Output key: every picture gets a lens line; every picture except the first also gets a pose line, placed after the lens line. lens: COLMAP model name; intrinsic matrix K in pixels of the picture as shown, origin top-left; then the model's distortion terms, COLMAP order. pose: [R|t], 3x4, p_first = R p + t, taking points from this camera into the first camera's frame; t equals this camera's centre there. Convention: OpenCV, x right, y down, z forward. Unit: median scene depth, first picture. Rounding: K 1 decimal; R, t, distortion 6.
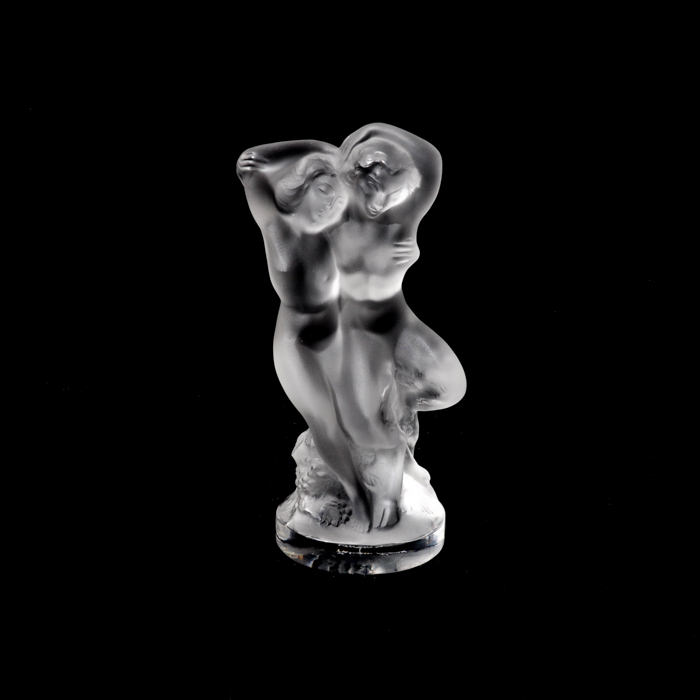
lens RADIAL K [[862.1, 0, 350.0], [0, 862.1, 350.0], [0, 0, 1]] dist [-0.002046, -0.001237]
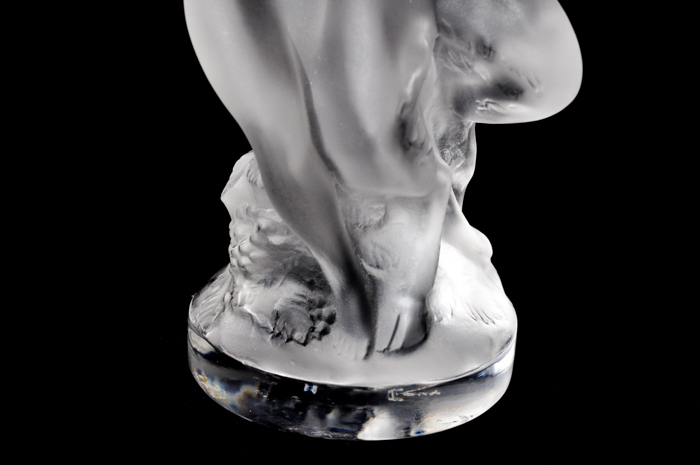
lens RADIAL K [[1207.8, 0, 350.0], [0, 1207.8, 232.5], [0, 0, 1]] dist [0.001123, 0.005979]
pose [[0.999029, 0.043304, -0.008060, 0.014960], [-0.040923, 0.980174, 0.193865, 0.001284], [0.016296, -0.193347, 0.980995, 0.320398]]
